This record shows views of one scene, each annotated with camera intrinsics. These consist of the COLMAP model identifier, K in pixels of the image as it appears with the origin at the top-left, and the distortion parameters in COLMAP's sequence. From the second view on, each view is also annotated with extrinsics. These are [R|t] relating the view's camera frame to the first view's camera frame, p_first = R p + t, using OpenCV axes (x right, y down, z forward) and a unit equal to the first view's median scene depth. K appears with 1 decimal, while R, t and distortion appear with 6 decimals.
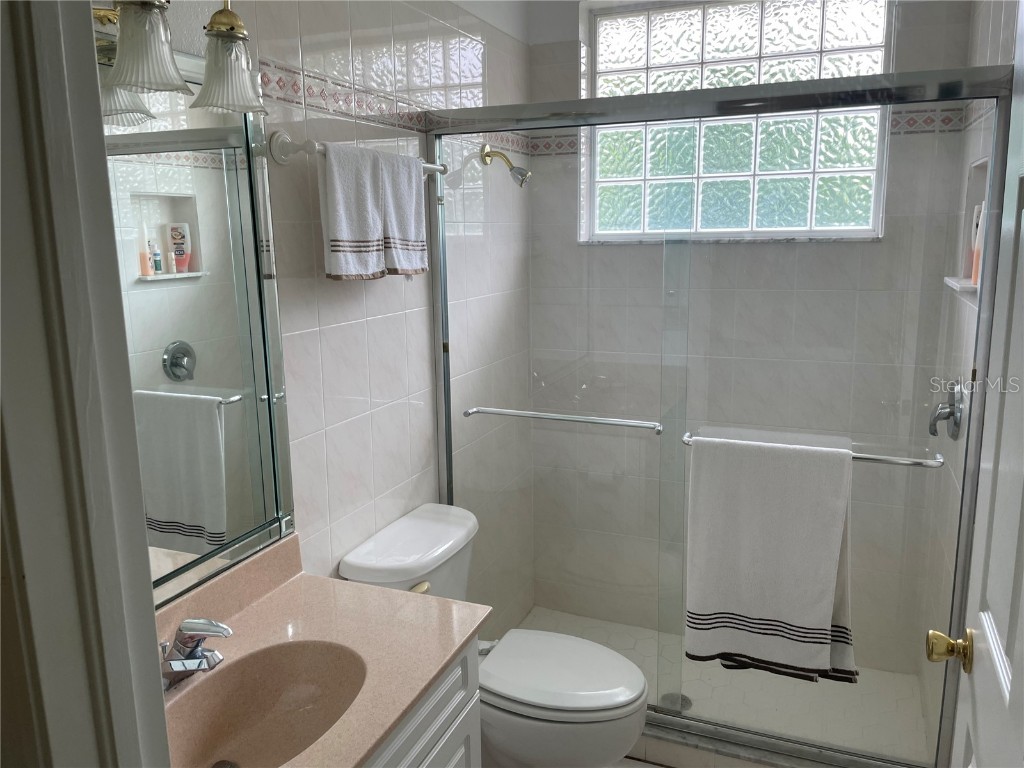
lens RADIAL K [[779.3, 0, 512.1], [0, 779.3, 367.8], [0, 0, 1]] dist [0.109166, -0.155385]
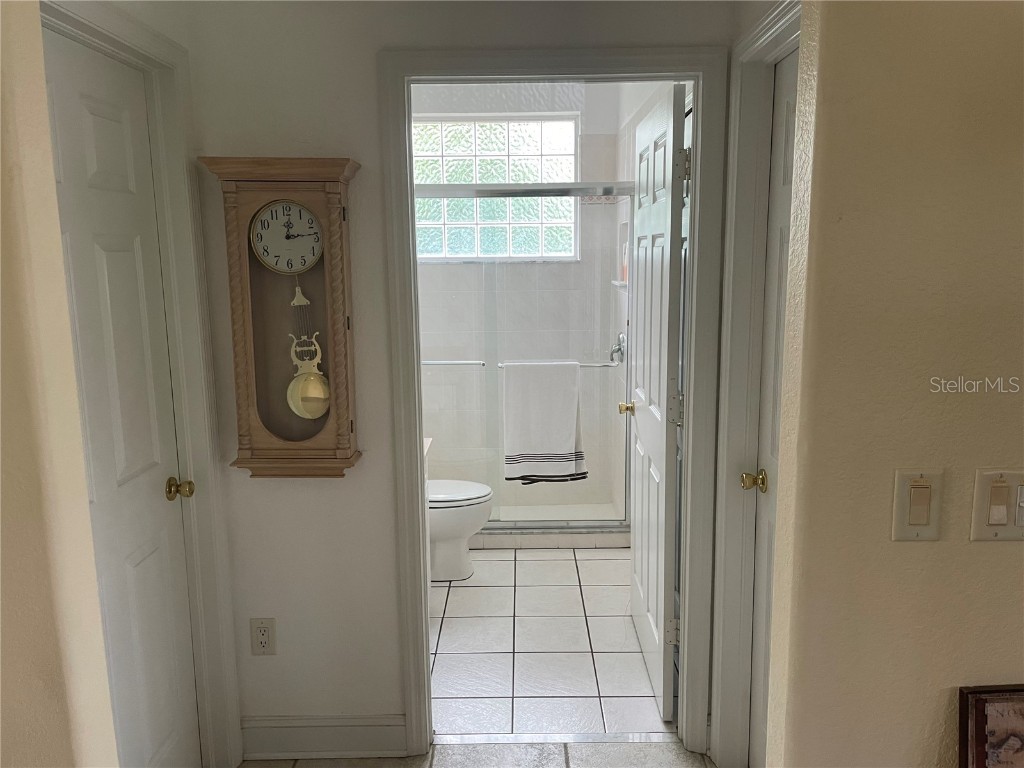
lens RADIAL K [[779.3, 0, 512.1], [0, 779.3, 367.8], [0, 0, 1]] dist [0.109166, -0.155385]
pose [[0.927450, -0.051229, 0.370422, -0.345177], [0.062710, 0.997851, -0.019007, 0.103460], [-0.368652, 0.040857, 0.928669, -0.583460]]
